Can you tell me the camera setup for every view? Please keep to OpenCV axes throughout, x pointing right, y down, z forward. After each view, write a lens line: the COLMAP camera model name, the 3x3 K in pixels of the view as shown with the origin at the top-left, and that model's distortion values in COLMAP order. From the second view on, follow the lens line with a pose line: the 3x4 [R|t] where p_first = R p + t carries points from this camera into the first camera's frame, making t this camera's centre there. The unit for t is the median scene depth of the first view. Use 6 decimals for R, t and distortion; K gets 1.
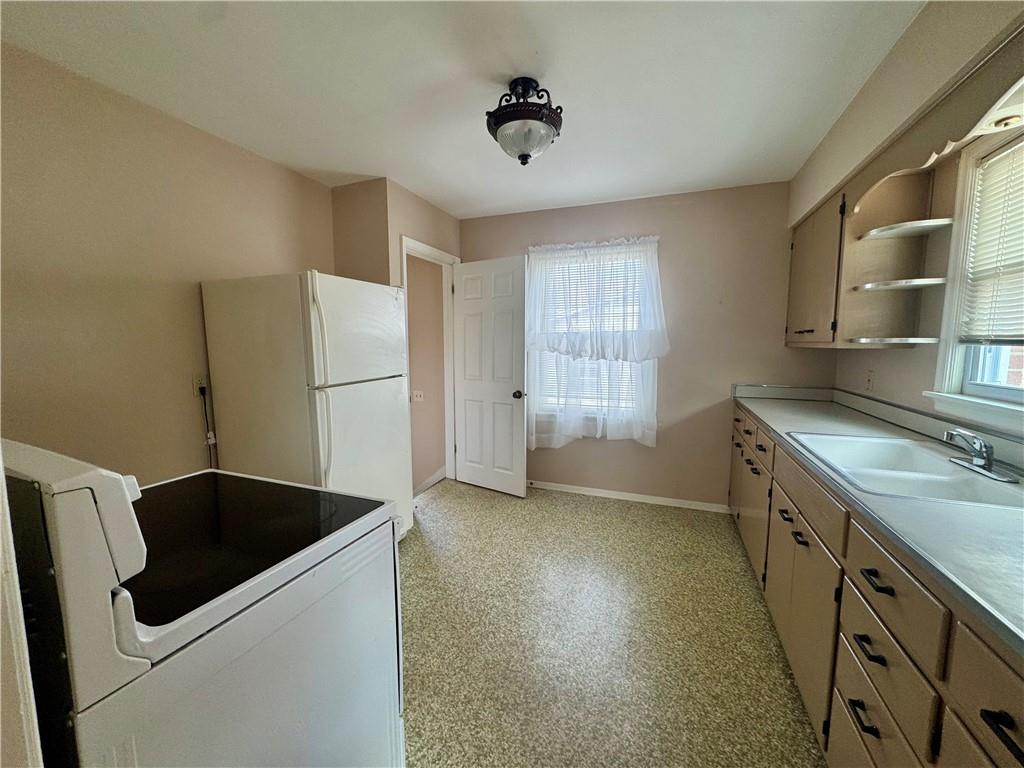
lens RADIAL K [[406.8, 0, 512.0], [0, 406.8, 384.0], [0, 0, 1]] dist [0.002203, 0.000171]
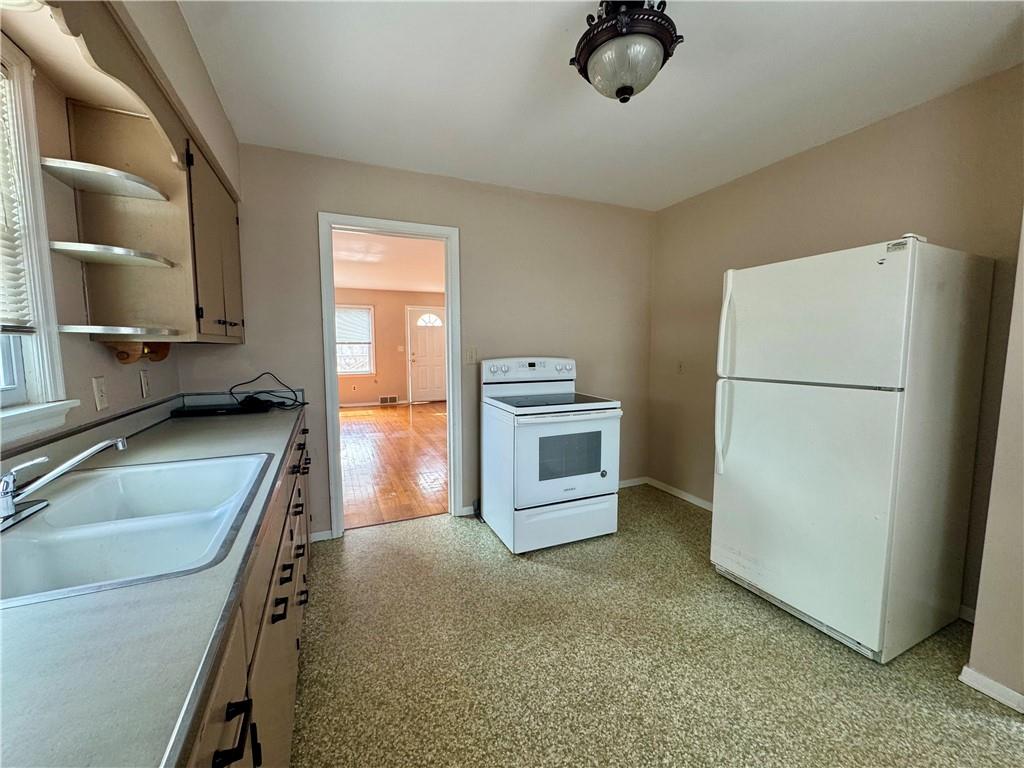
lens RADIAL K [[406.8, 0, 512.0], [0, 406.8, 384.0], [0, 0, 1]] dist [0.002203, 0.000171]
pose [[-0.706789, 0.065032, -0.704429, 0.856083], [-0.070646, 0.984299, 0.161752, -0.136563], [0.703888, 0.164090, -0.691098, 1.657286]]
